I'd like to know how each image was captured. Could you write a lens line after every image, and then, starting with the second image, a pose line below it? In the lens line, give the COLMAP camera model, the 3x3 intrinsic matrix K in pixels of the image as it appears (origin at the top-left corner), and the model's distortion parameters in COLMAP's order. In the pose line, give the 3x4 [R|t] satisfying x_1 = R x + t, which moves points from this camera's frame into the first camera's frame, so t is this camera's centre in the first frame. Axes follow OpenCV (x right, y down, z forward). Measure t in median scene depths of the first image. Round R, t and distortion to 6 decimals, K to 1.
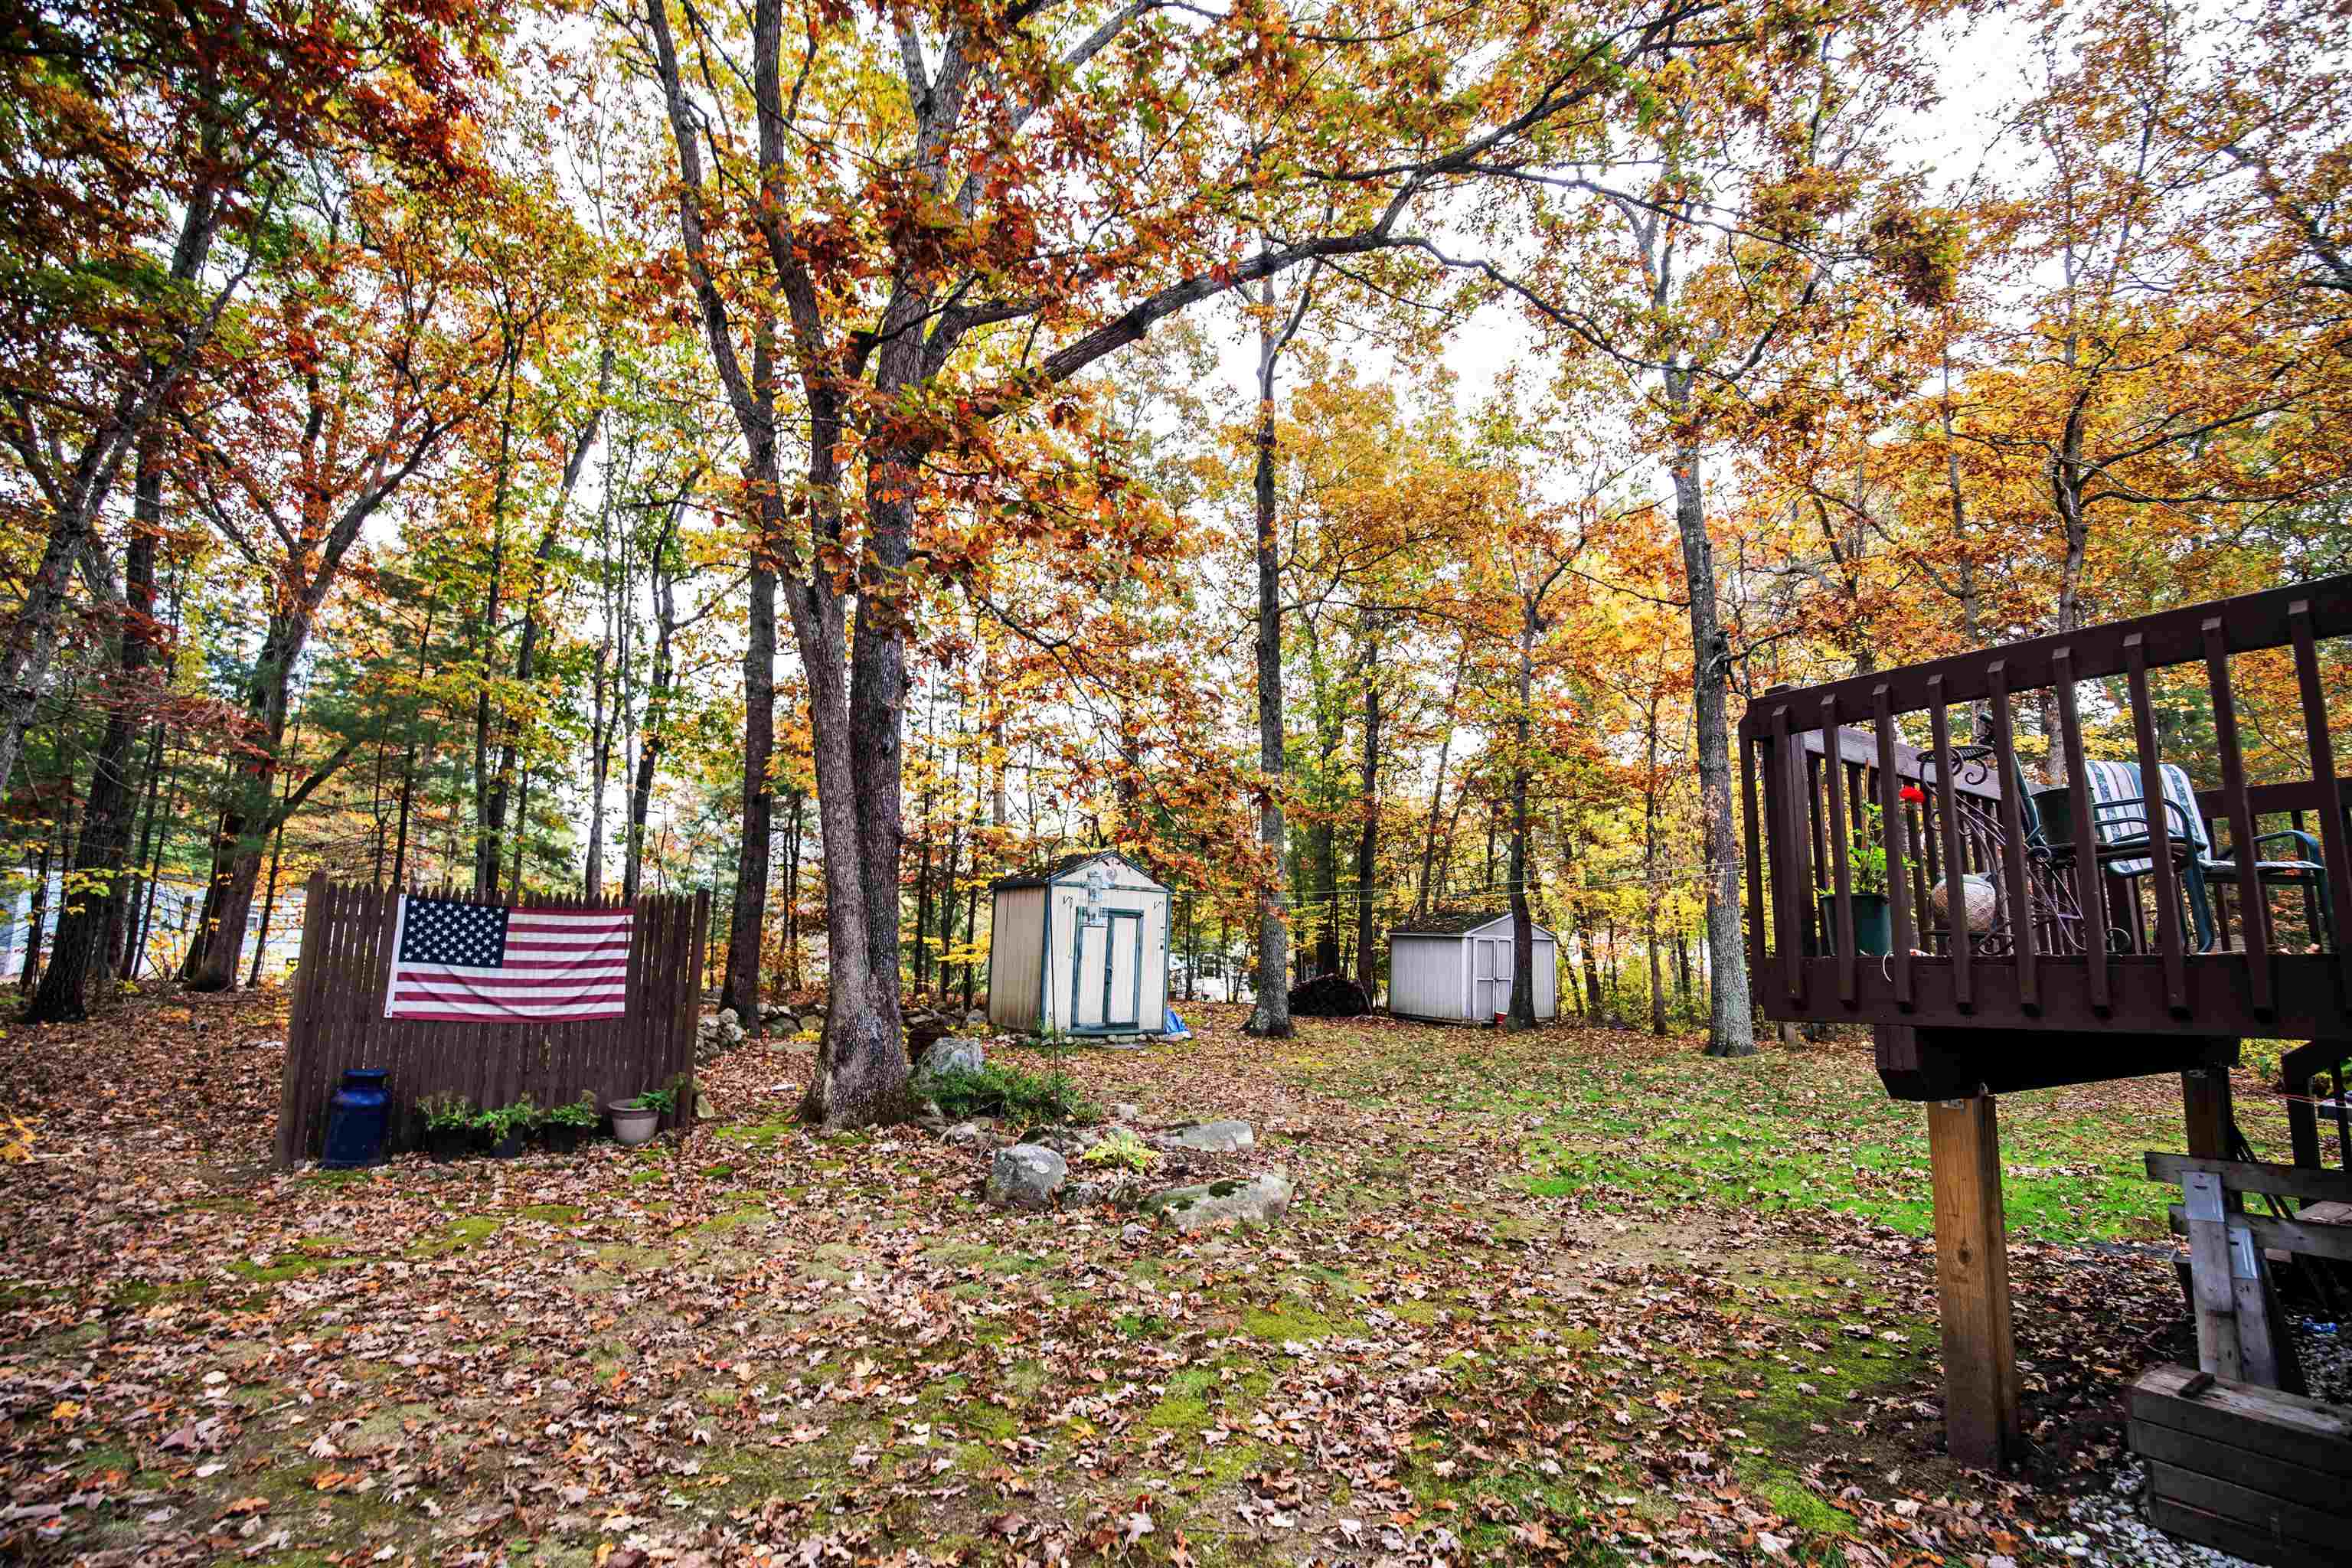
lens RADIAL K [[1081.7, 0, 1159.4], [0, 1081.7, 799.8], [0, 0, 1]] dist [-0.030277, 0.006810]
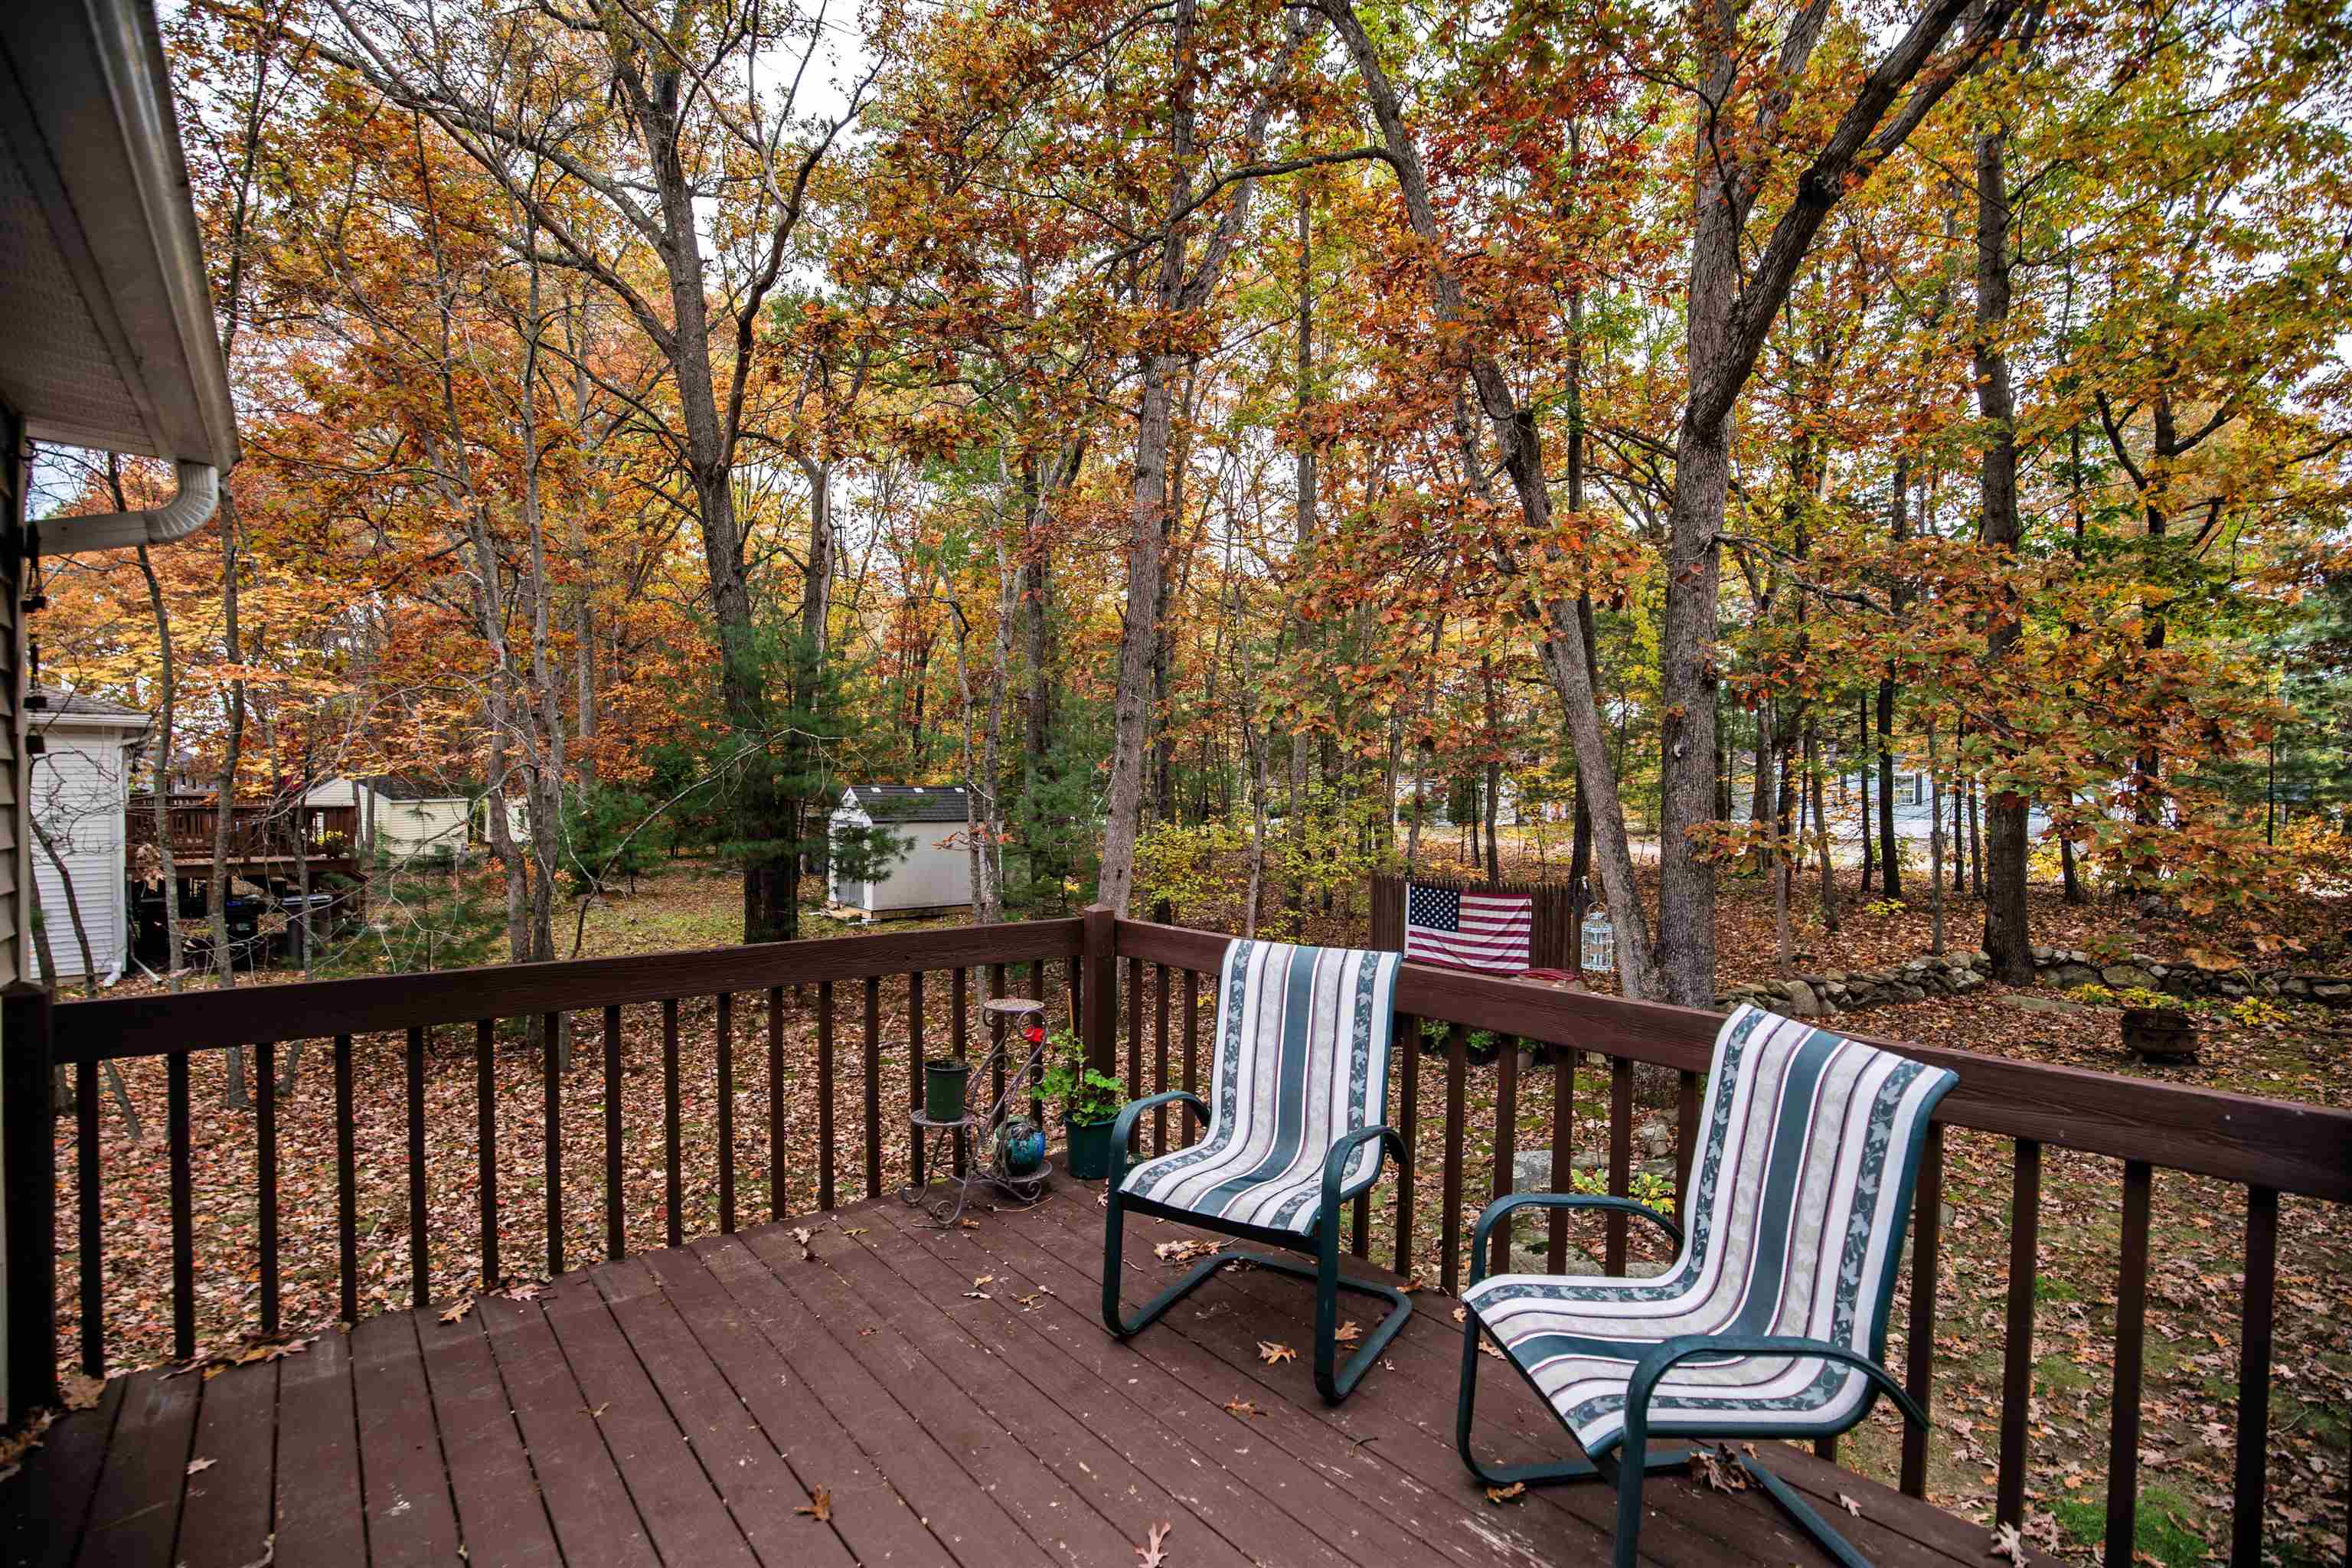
lens RADIAL K [[1079.6, 0, 1171.7], [0, 1079.6, 800.6], [0, 0, 1]] dist [-0.056580, 0.014537]
pose [[0.107865, -0.005197, -0.994152, 0.363735], [0.158130, 0.987345, 0.011996, -0.045822], [0.981509, -0.158499, 0.107321, 0.211395]]
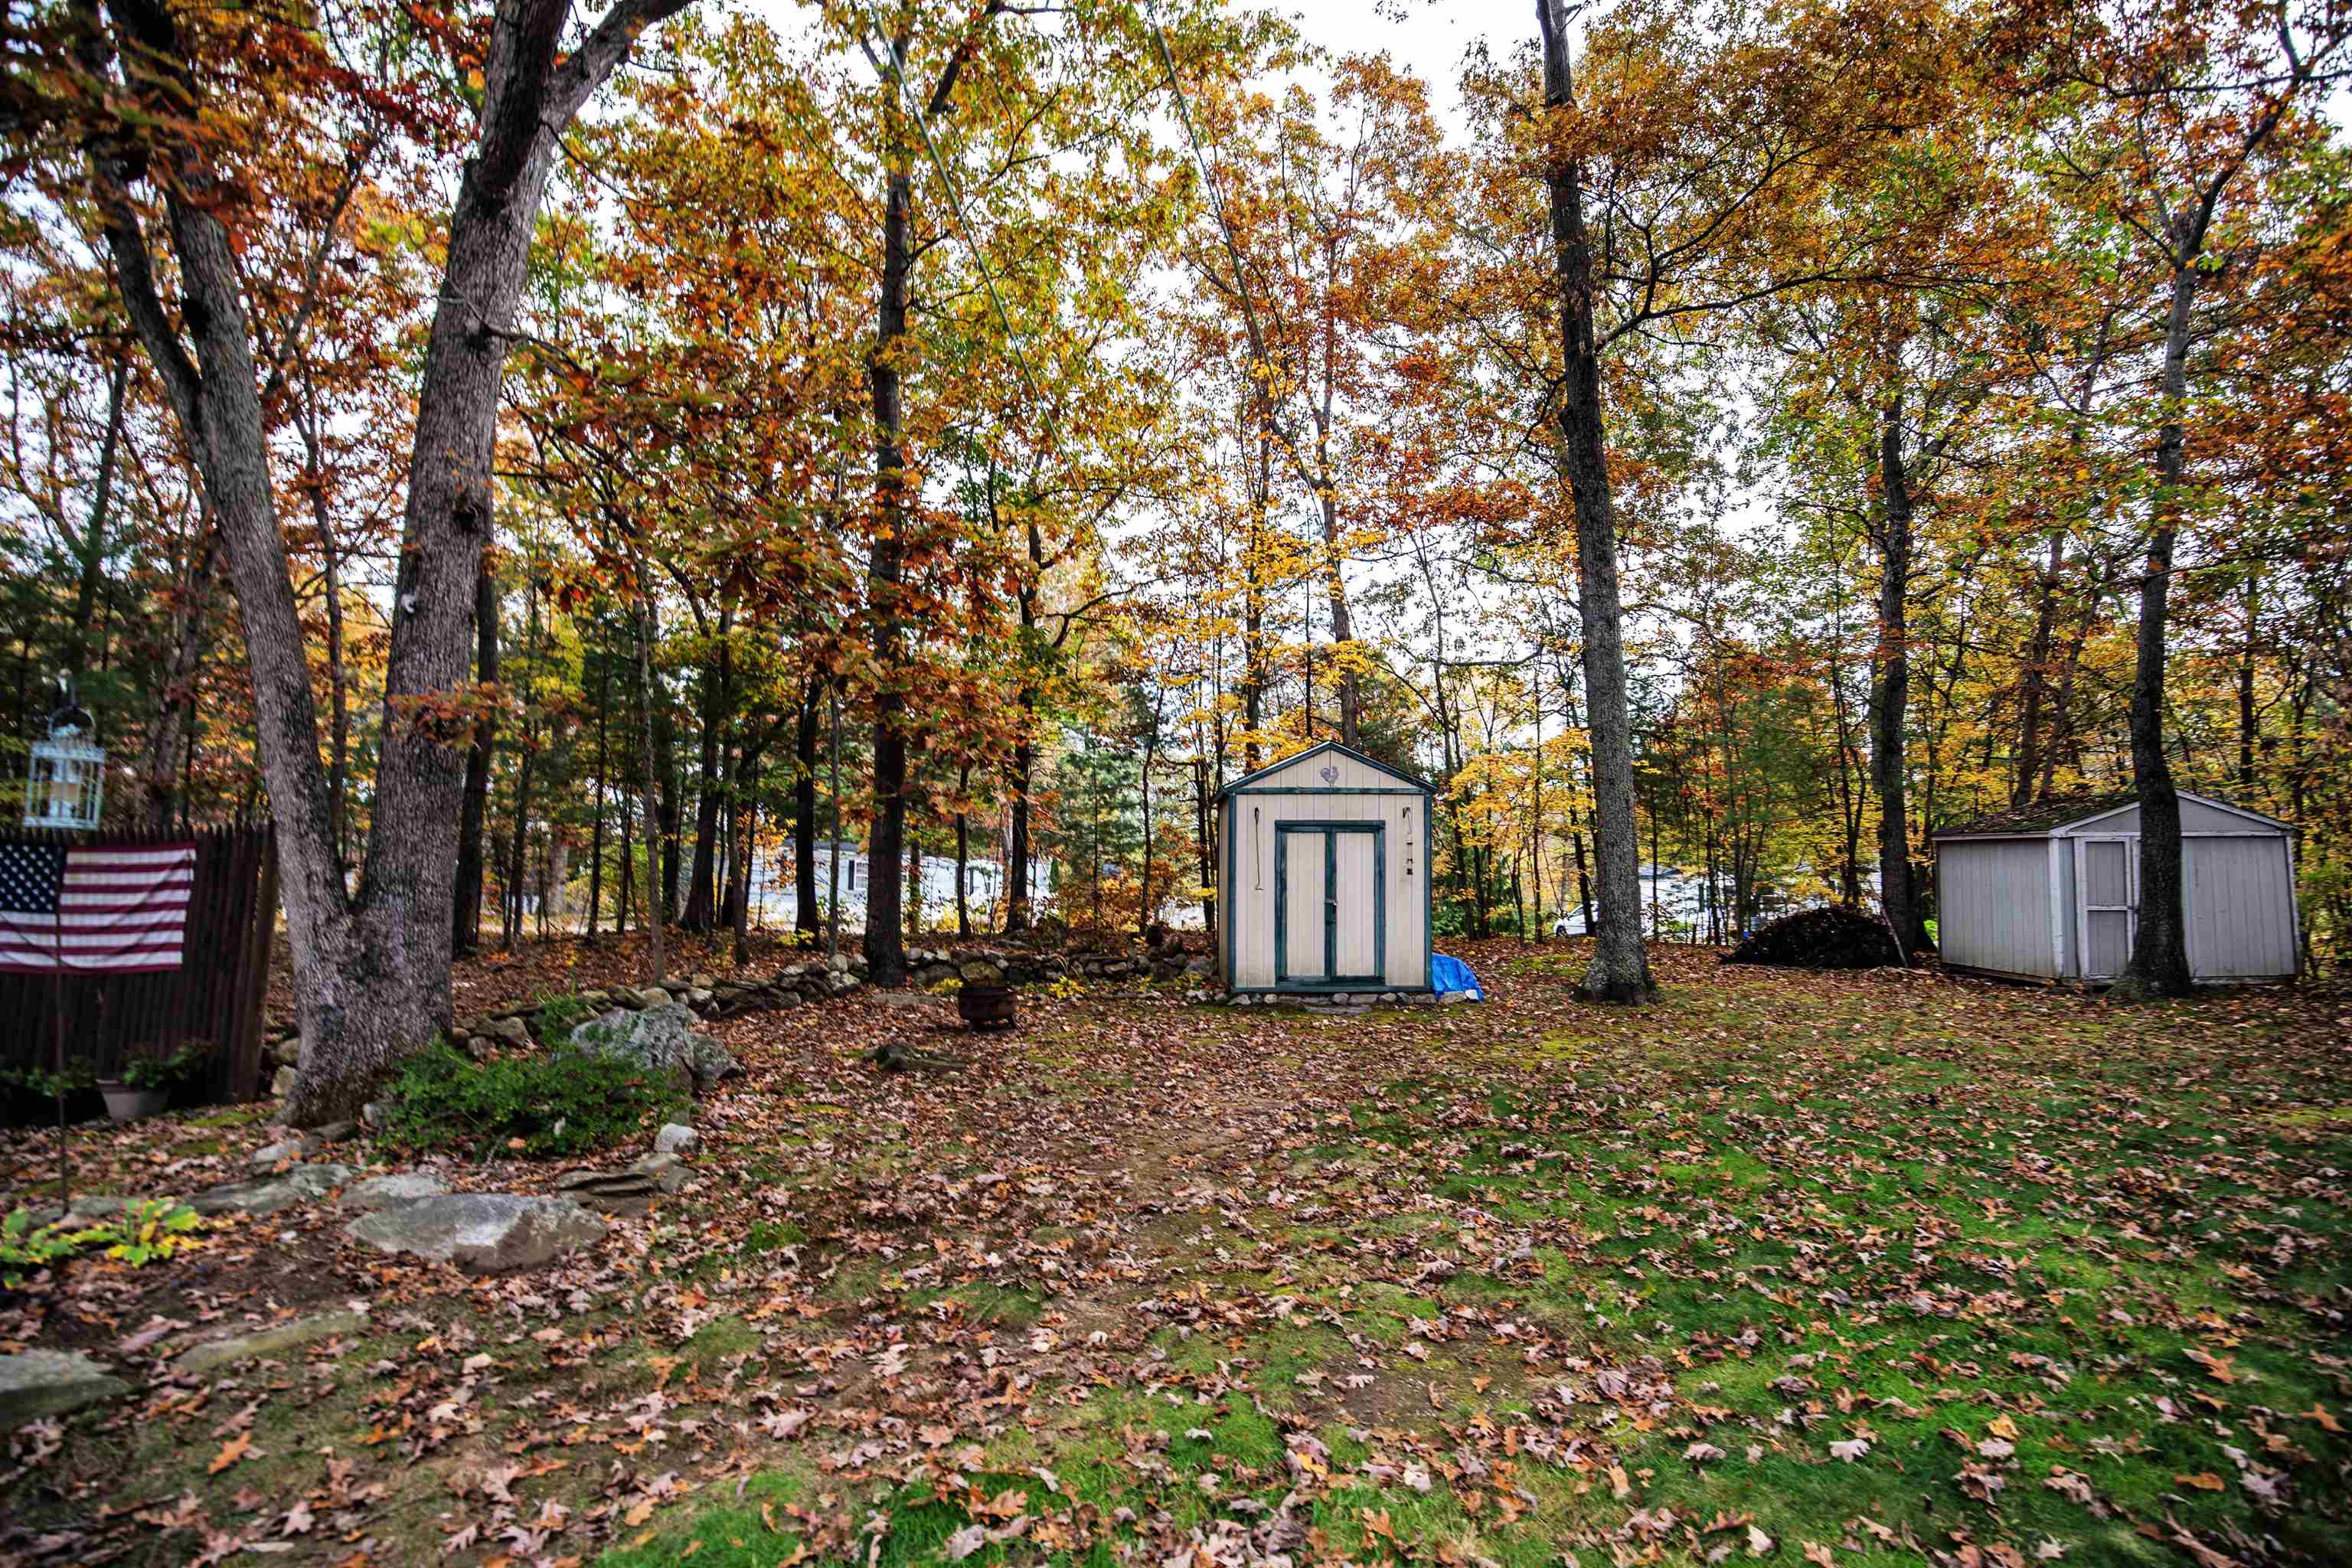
lens RADIAL K [[1081.7, 0, 1159.4], [0, 1081.7, 799.8], [0, 0, 1]] dist [-0.030277, 0.006810]
pose [[0.820367, -0.070561, -0.567467, 0.286847], [0.102195, 0.994473, 0.024084, 0.059679], [0.562631, -0.077750, 0.823044, 0.352605]]
